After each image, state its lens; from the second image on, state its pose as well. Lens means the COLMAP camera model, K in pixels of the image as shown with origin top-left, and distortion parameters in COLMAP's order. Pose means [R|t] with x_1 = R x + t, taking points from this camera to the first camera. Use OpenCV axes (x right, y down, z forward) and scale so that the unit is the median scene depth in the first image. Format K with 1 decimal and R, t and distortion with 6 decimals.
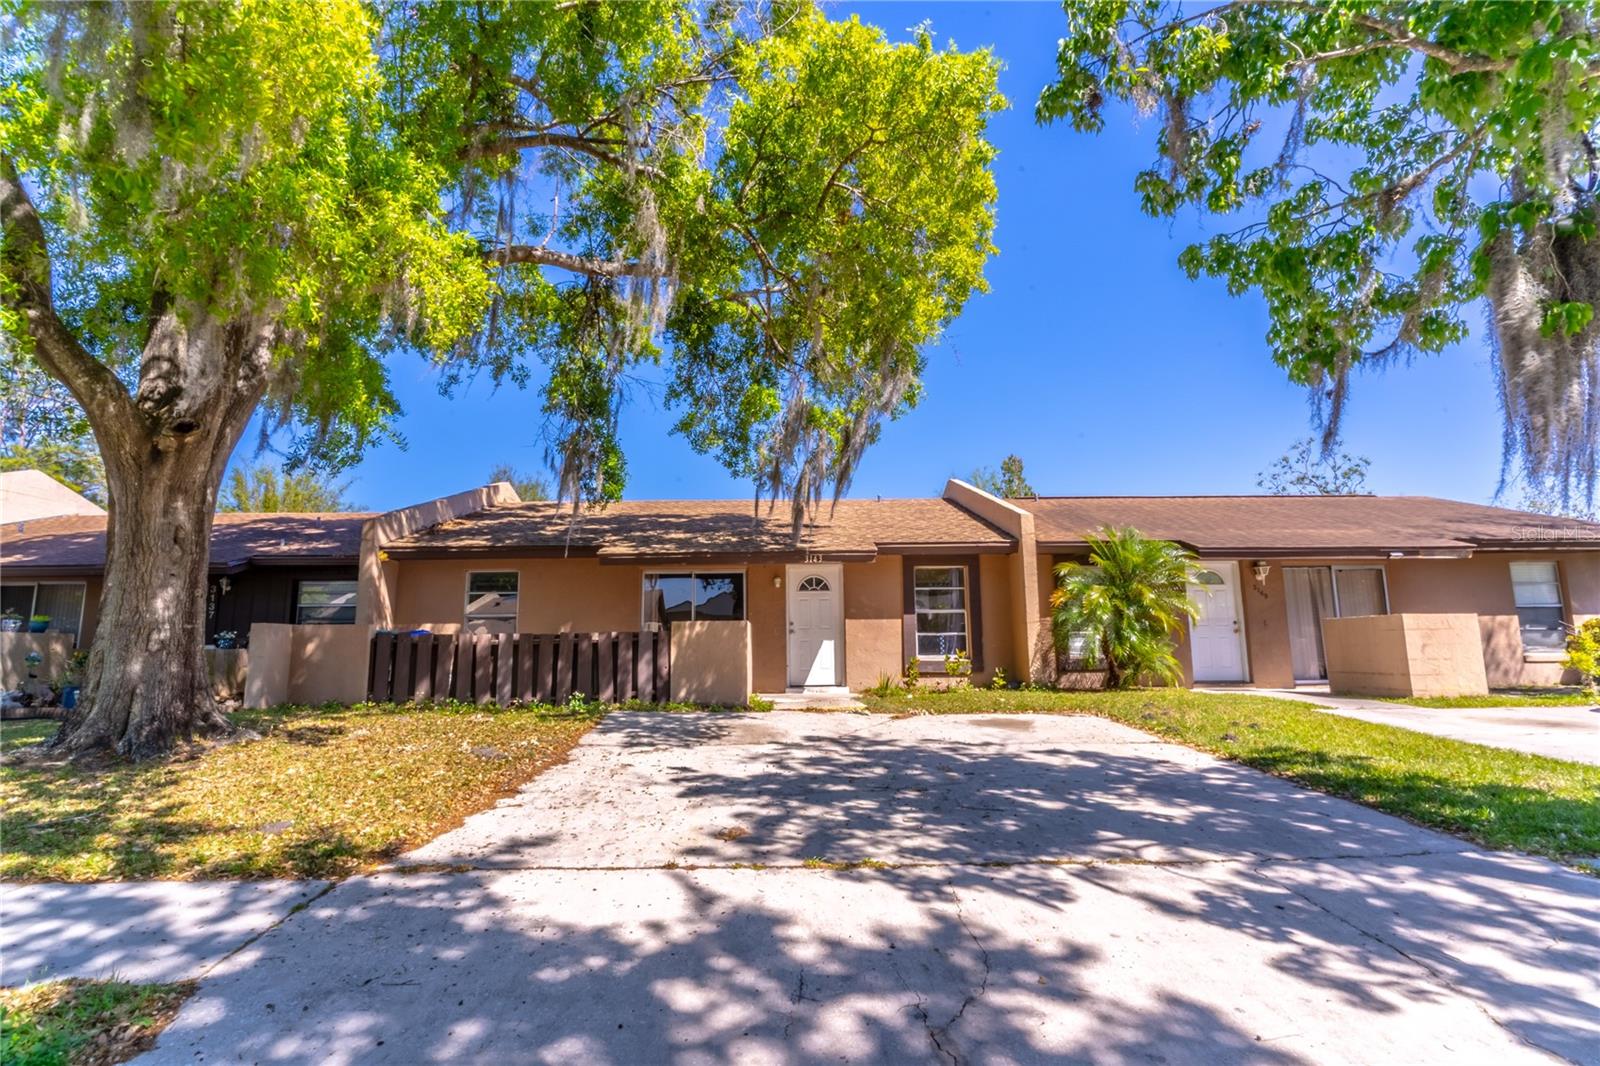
lens RADIAL K [[768.7, 0, 780.6], [0, 768.7, 532.7], [0, 0, 1]] dist [0.002968, 0.000699]
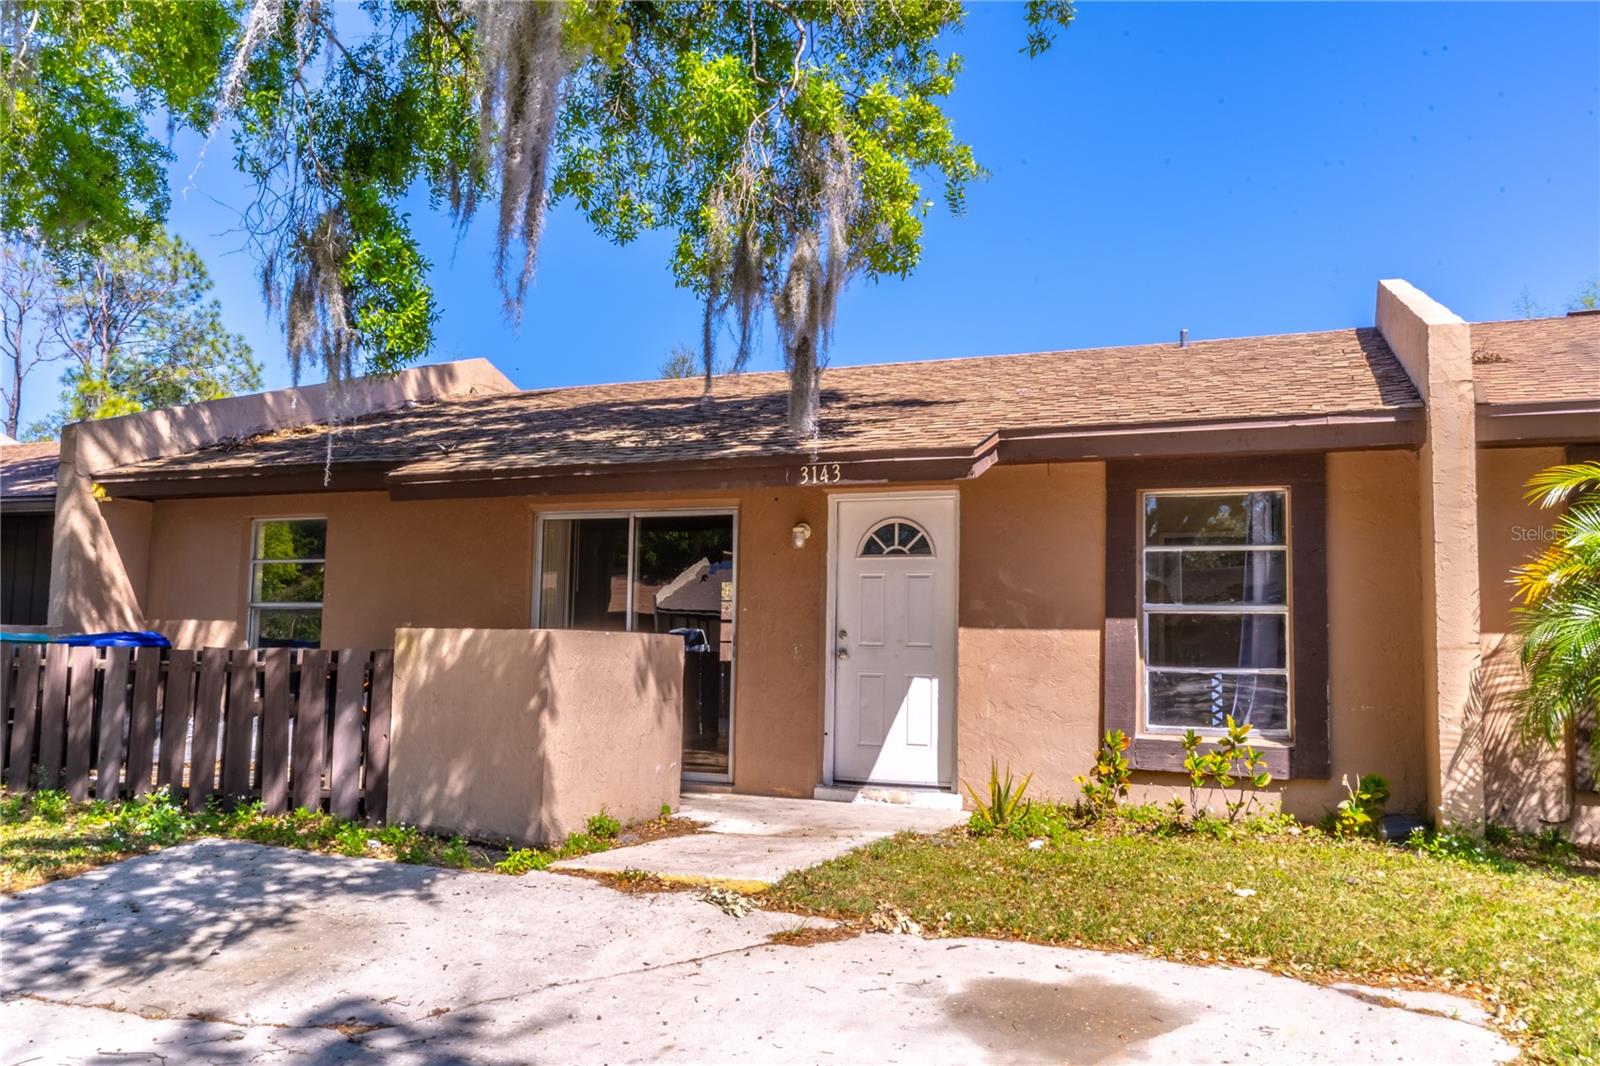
lens RADIAL K [[1234.7, 0, 786.5], [0, 1234.7, 540.4], [0, 0, 1]] dist [-0.000902, 0.015295]
pose [[0.928206, -0.006552, -0.372009, 0.245621], [0.028596, 0.998144, 0.053773, 0.031307], [0.370967, -0.060550, 0.926670, 0.380289]]
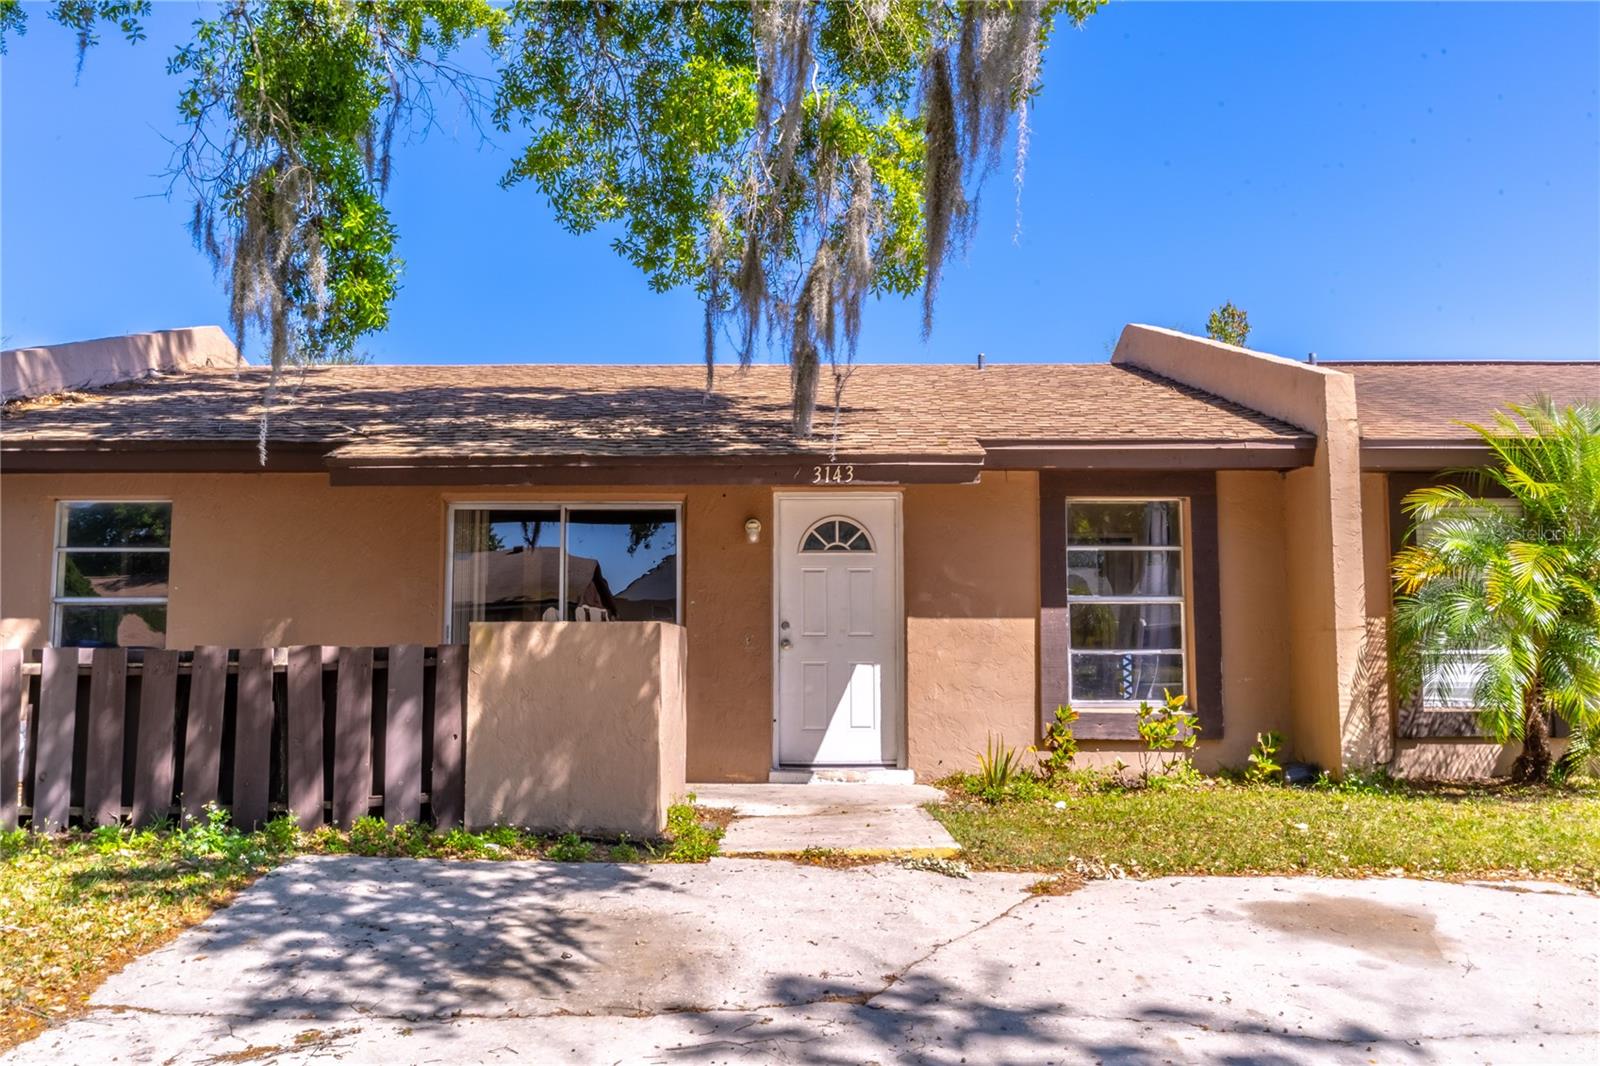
lens RADIAL K [[1234.7, 0, 787.3], [0, 1234.7, 525.4], [0, 0, 1]] dist [-0.000902, 0.015295]
pose [[0.999949, 0.009000, -0.004666, 0.018757], [-0.008766, 0.998814, 0.047885, 0.028041], [0.005092, -0.047841, 0.998842, 0.304179]]
